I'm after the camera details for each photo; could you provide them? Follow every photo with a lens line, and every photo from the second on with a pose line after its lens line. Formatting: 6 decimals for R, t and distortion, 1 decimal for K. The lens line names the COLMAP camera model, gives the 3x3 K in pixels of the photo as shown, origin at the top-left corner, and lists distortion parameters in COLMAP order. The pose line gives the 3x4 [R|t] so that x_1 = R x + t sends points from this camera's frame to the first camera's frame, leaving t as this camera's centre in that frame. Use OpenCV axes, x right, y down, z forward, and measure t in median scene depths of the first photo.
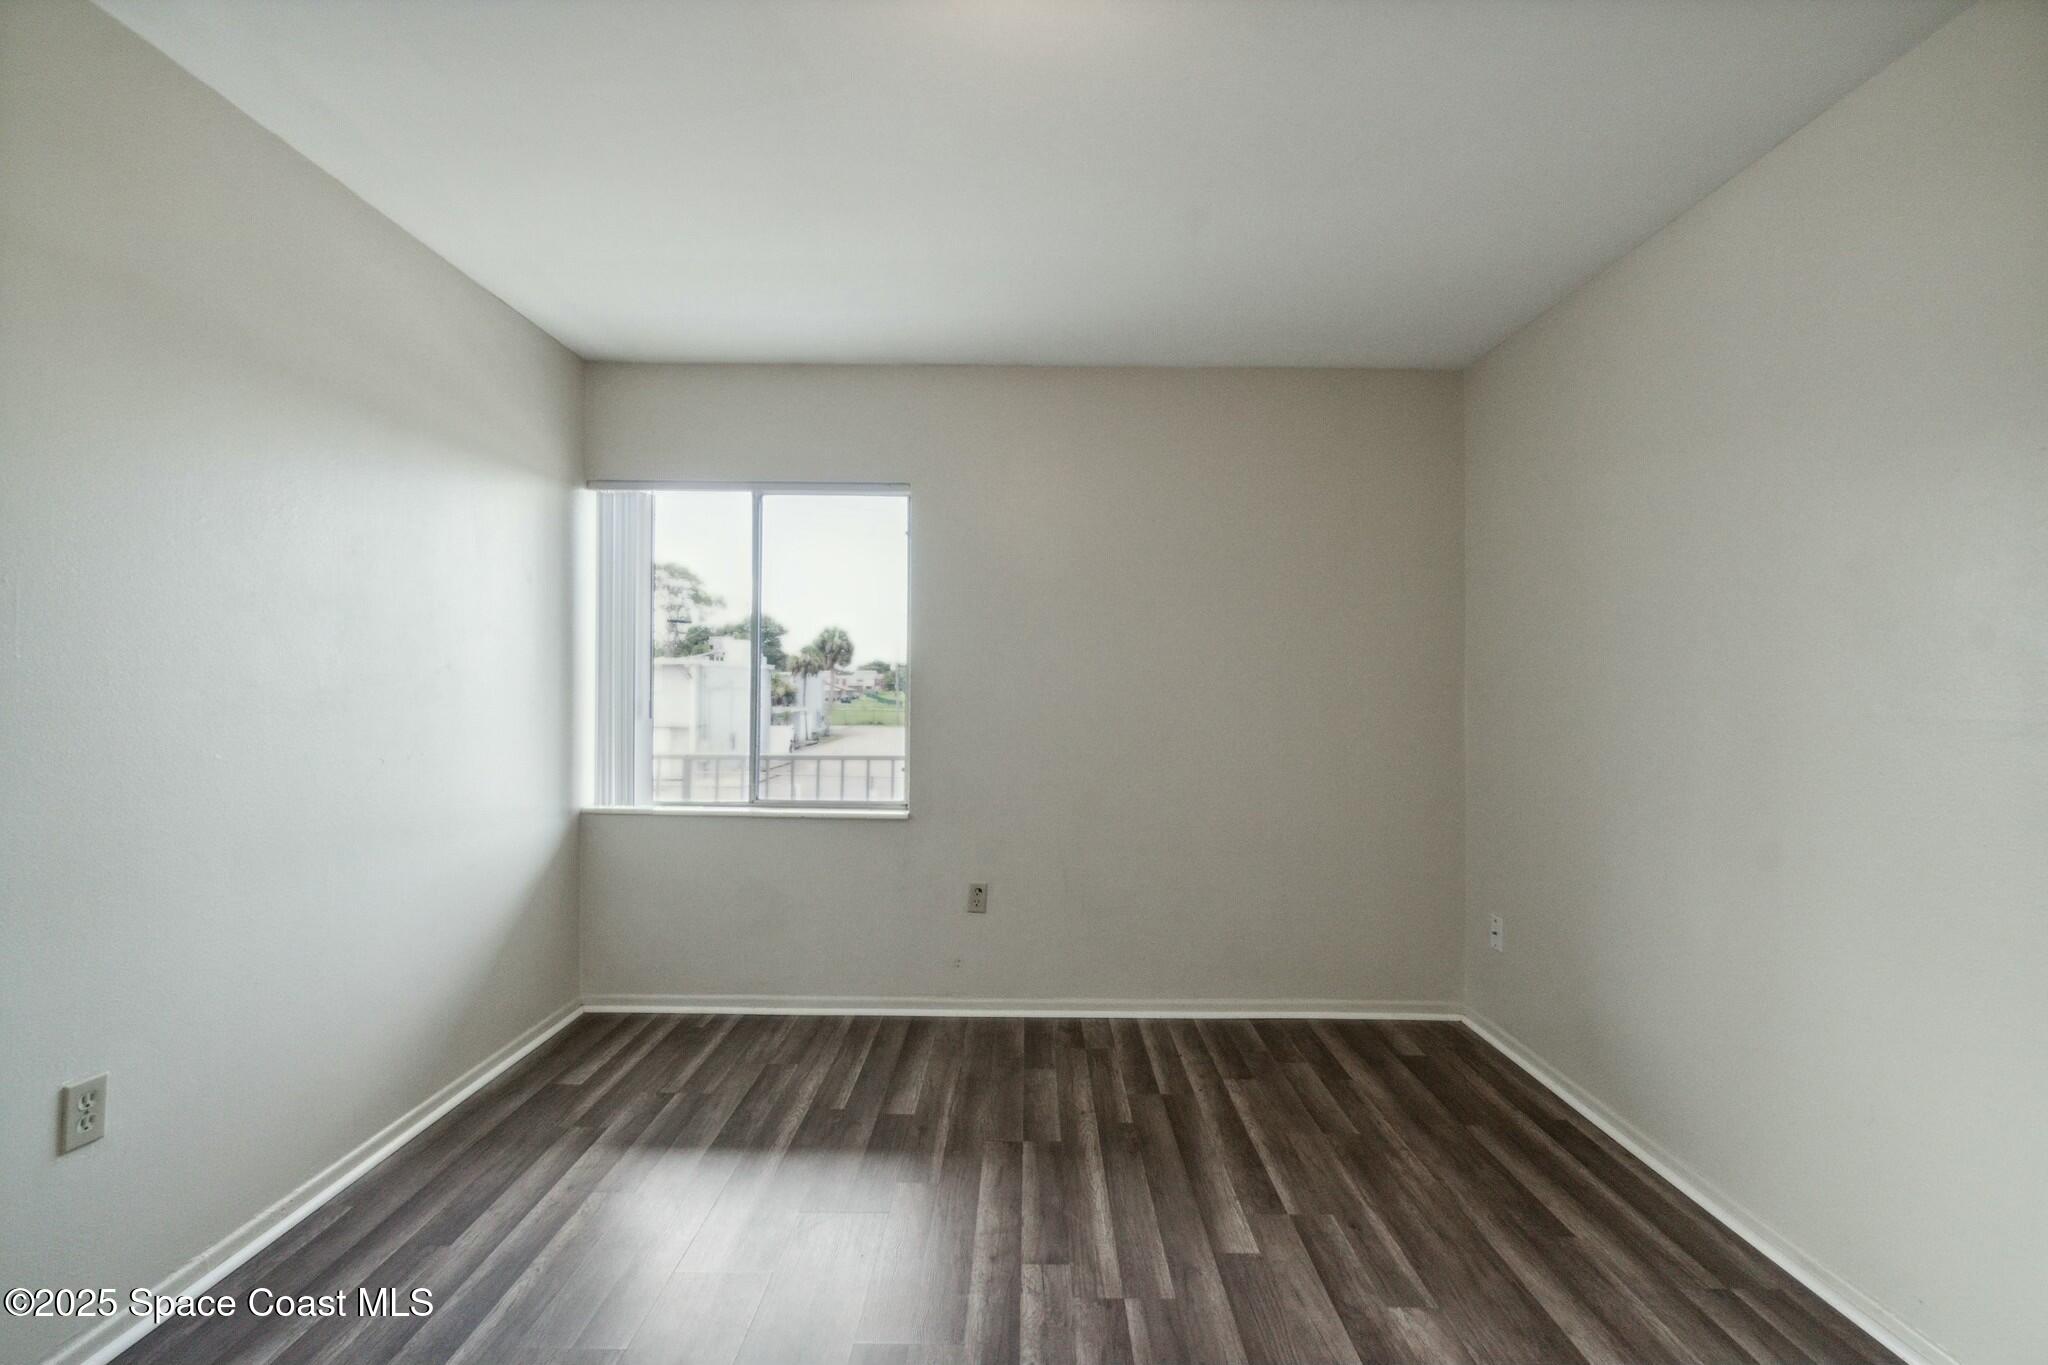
lens RADIAL K [[894.2, 0, 1029.8], [0, 894.2, 686.2], [0, 0, 1]] dist [-0.012779, 0.005346]
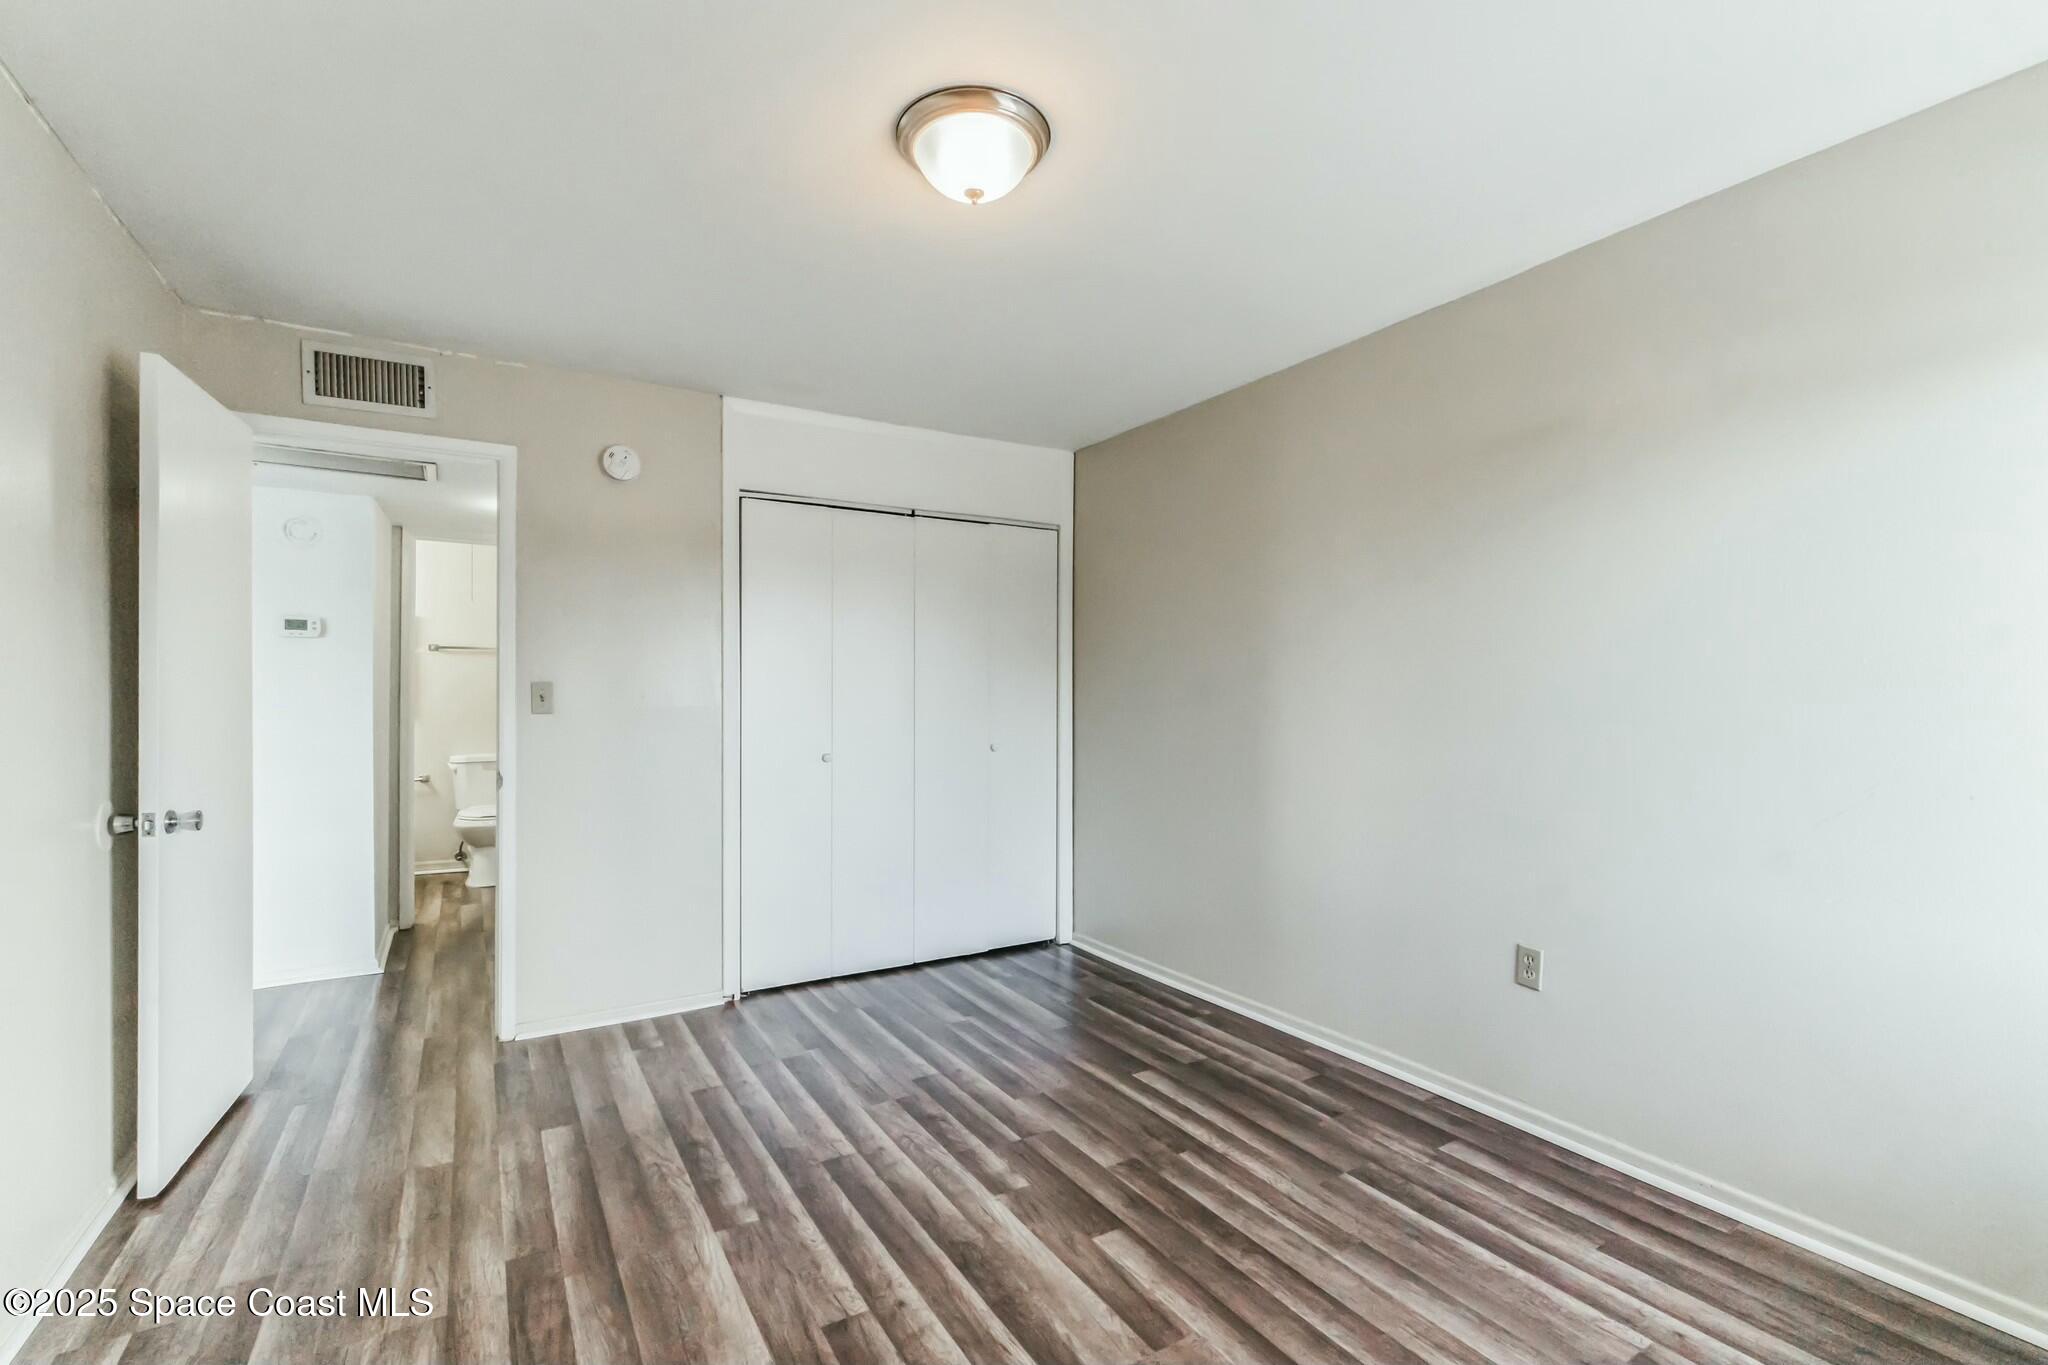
lens RADIAL K [[897.3, 0, 1020.3], [0, 897.3, 700.8], [0, 0, 1]] dist [-0.001763, 0.000567]
pose [[-0.852760, -0.002445, -0.522297, 0.296586], [-0.005578, 0.999975, 0.004426, -0.000100], [0.522273, 0.006688, -0.852752, 1.006496]]
